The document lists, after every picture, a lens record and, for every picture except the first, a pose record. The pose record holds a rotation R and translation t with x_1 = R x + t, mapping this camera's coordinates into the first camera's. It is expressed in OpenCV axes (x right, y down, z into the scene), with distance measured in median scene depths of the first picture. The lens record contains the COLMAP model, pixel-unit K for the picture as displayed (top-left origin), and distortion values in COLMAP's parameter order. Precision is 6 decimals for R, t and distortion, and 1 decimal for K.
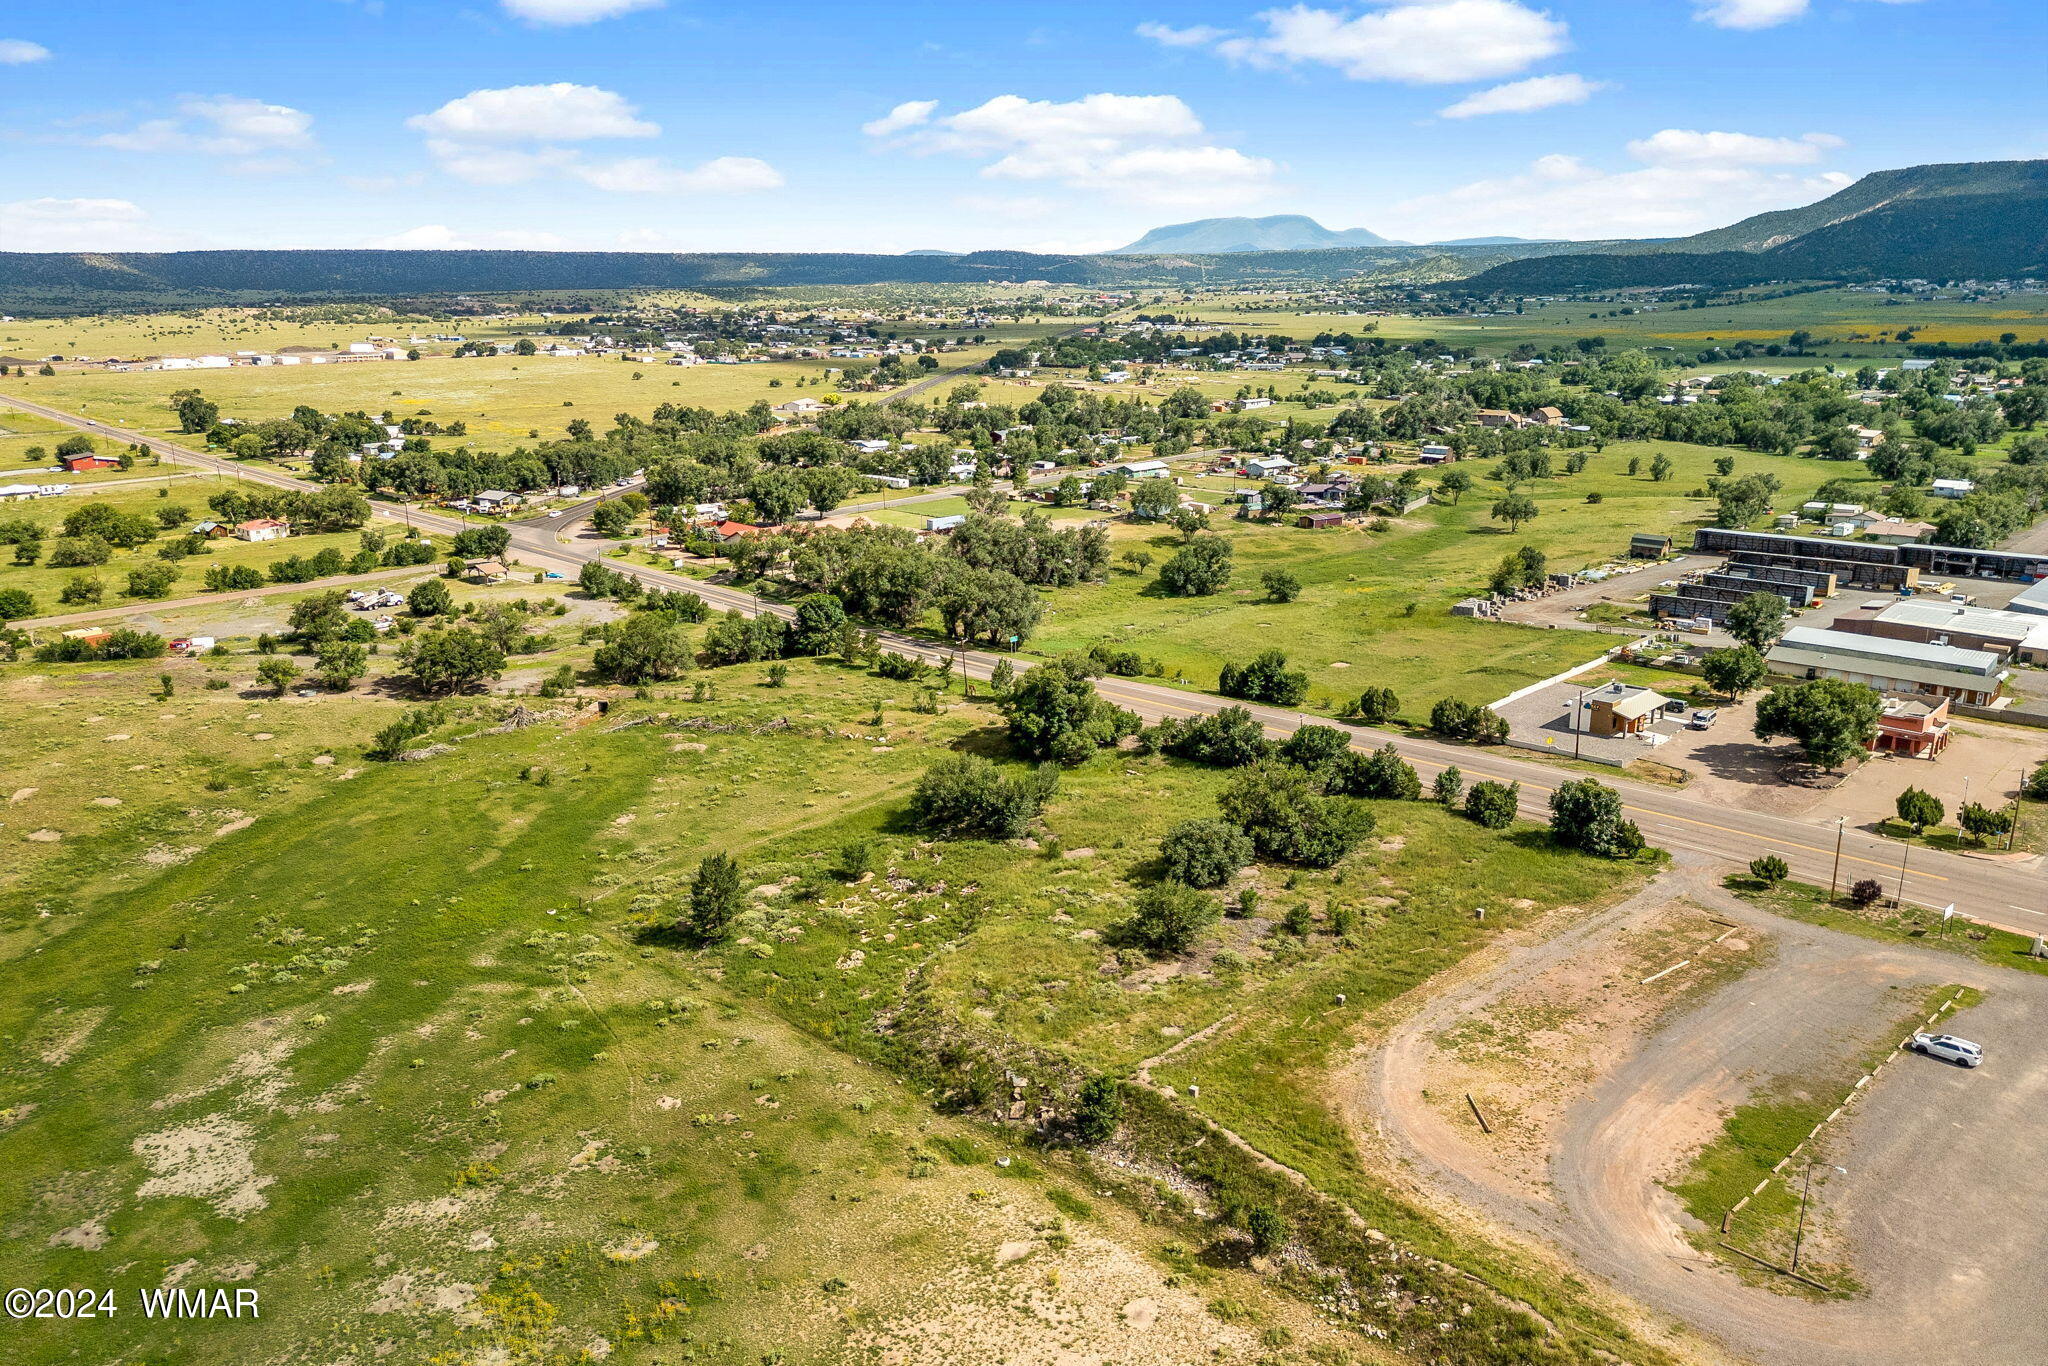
lens RADIAL K [[1428.7, 0, 1014.3], [0, 1428.7, 678.5], [0, 0, 1]] dist [0.101495, -0.123039]
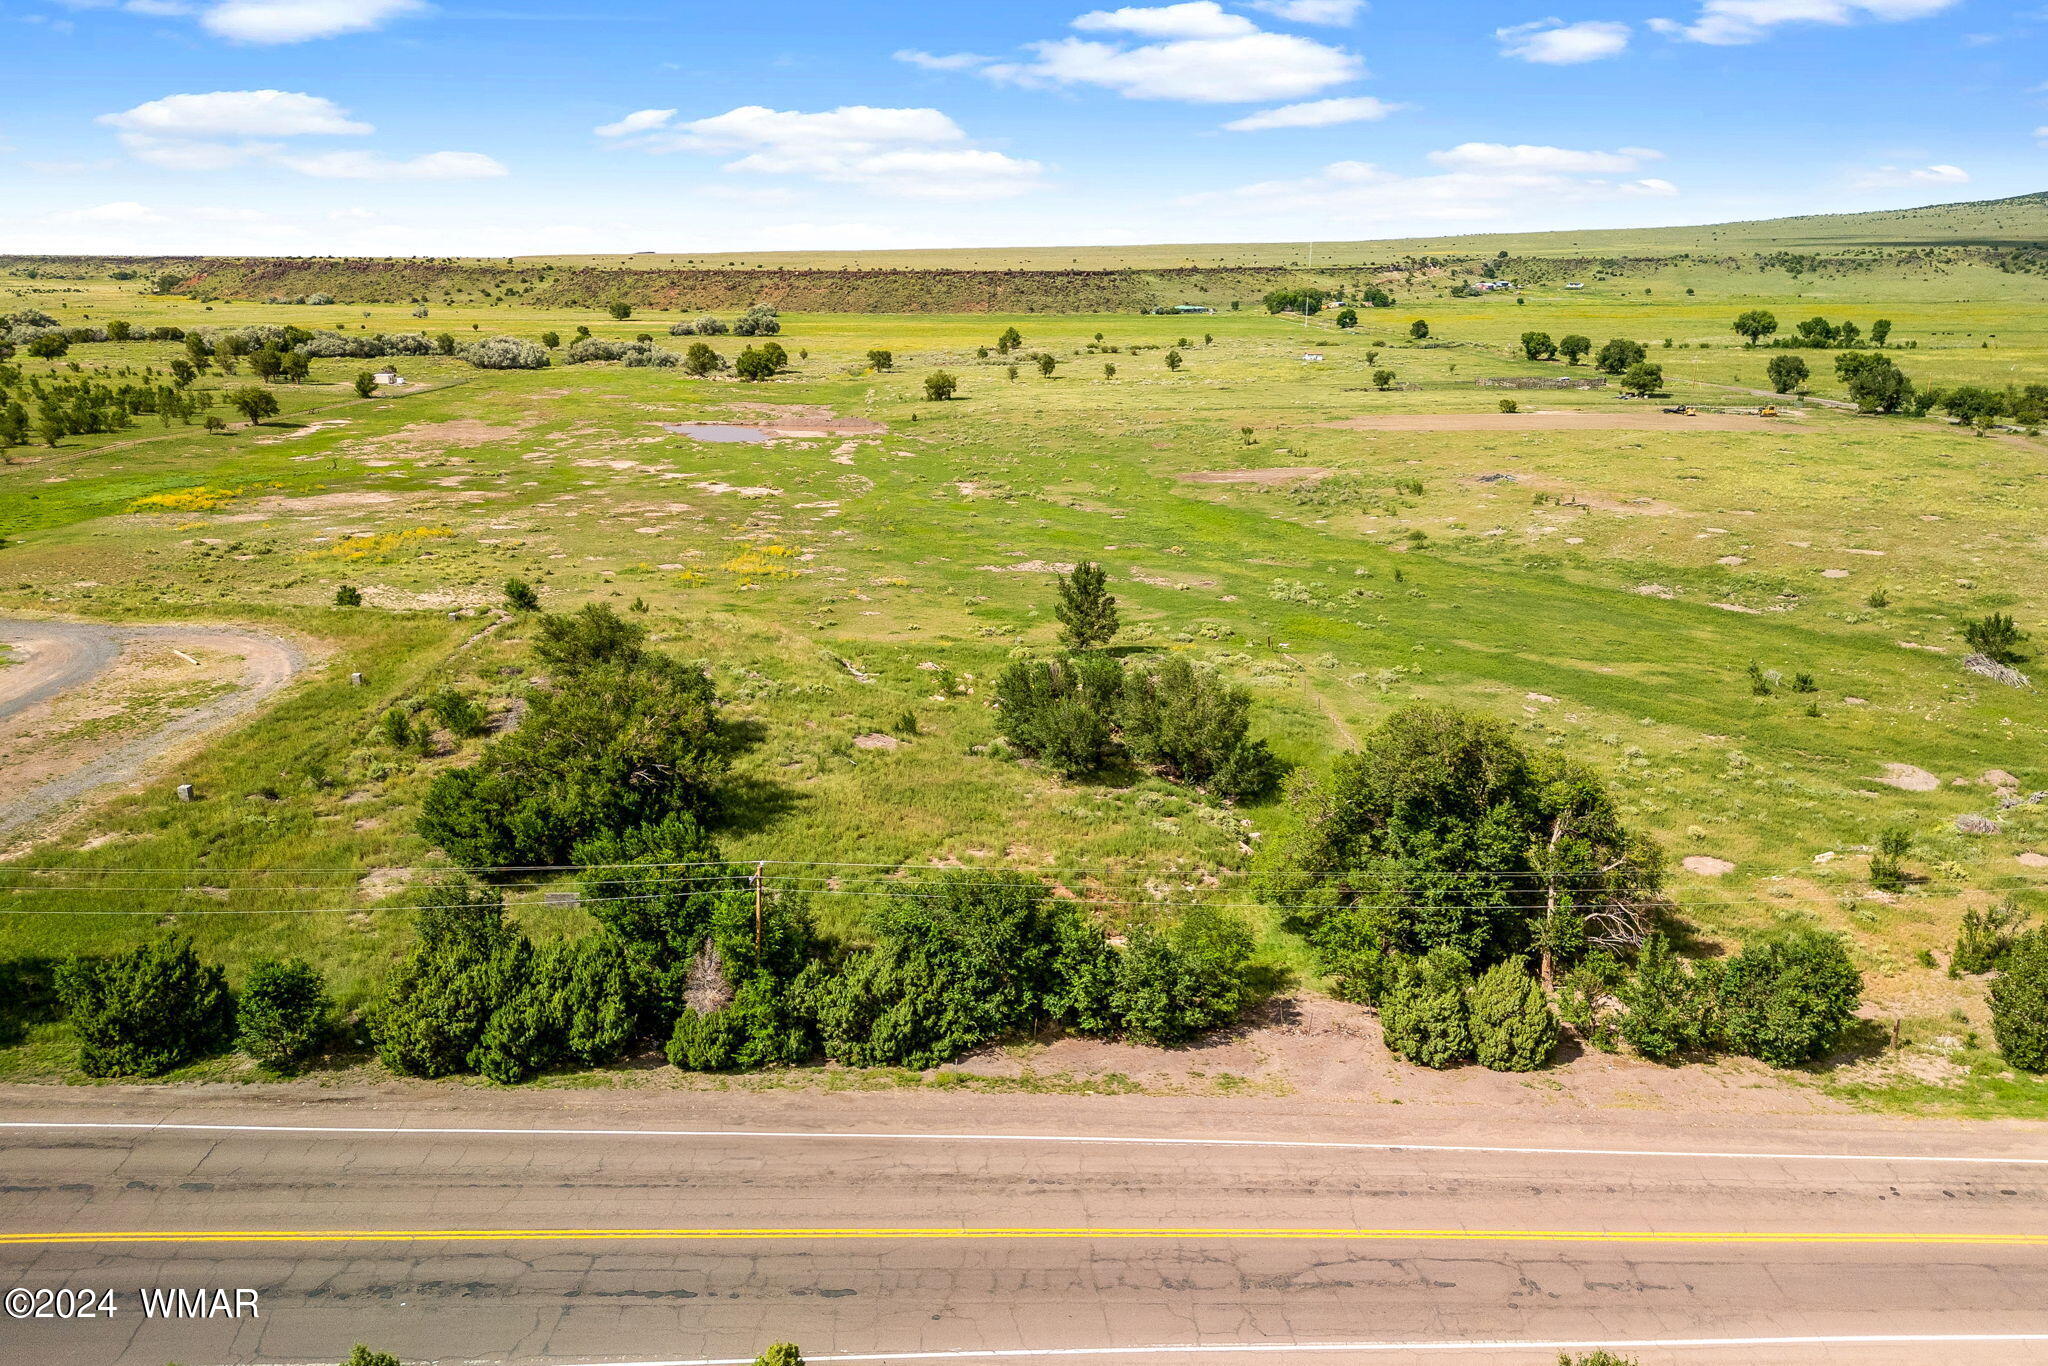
lens RADIAL K [[1461.6, 0, 1016.8], [0, 1461.6, 677.7], [0, 0, 1]] dist [0.075217, -0.072128]
pose [[-0.697925, 0.199616, -0.687789, 0.336753], [-0.187511, 0.875936, 0.444496, -0.153704], [0.691188, 0.439193, -0.573907, 1.068546]]
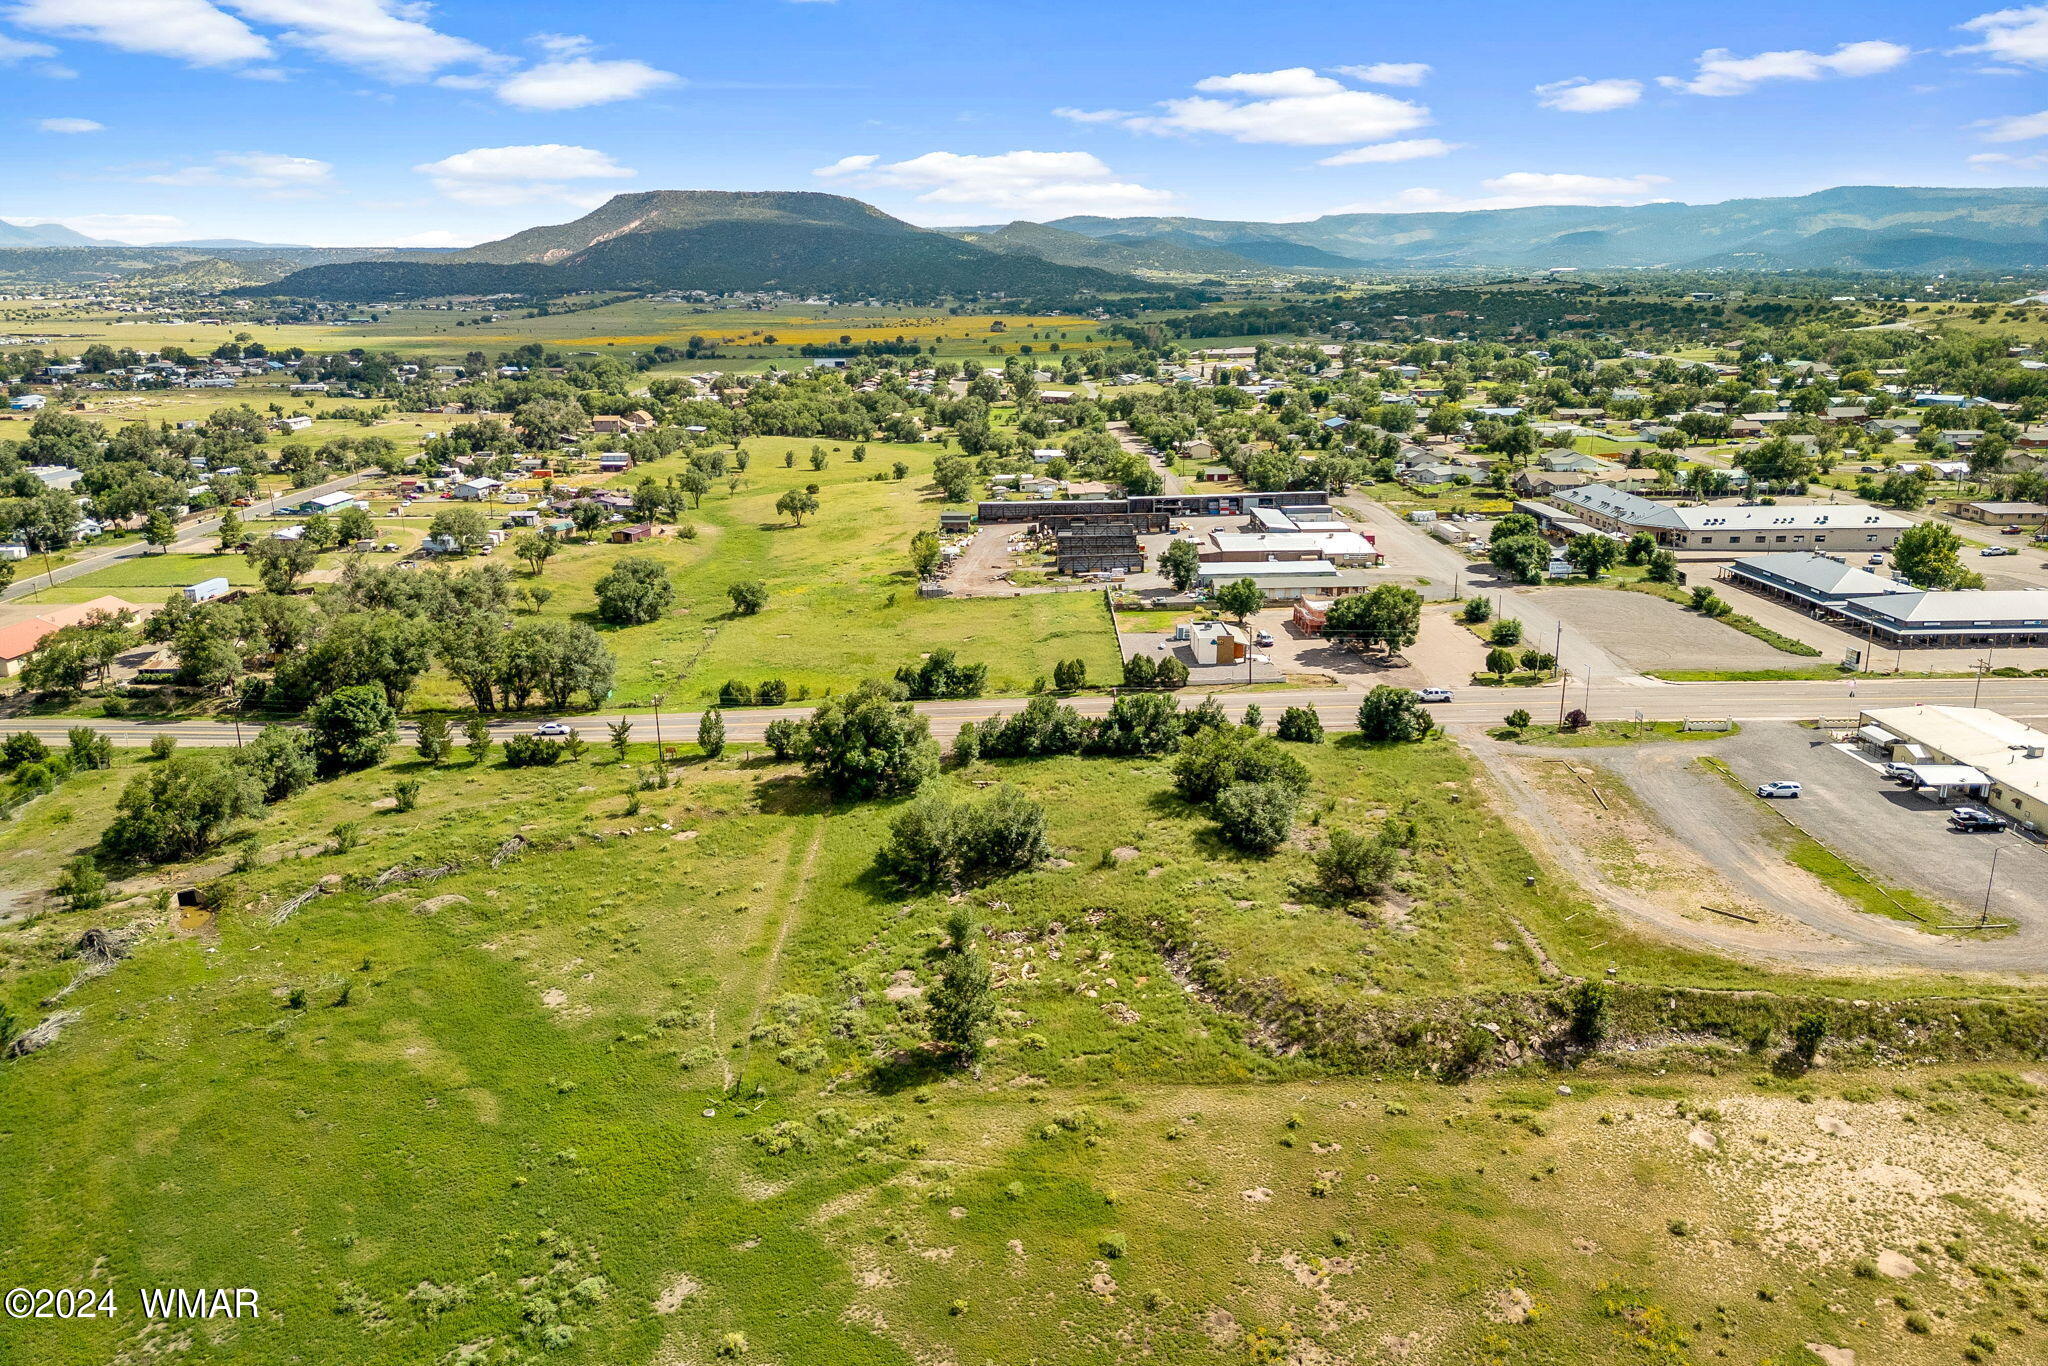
lens RADIAL K [[1440.9, 0, 1015.3], [0, 1440.9, 651.1], [0, 0, 1]] dist [0.090313, -0.101358]
pose [[0.704982, -0.171367, 0.688211, -0.515040], [0.188207, 0.980782, 0.051426, -0.062777], [-0.683798, 0.093272, 0.723686, 0.237531]]
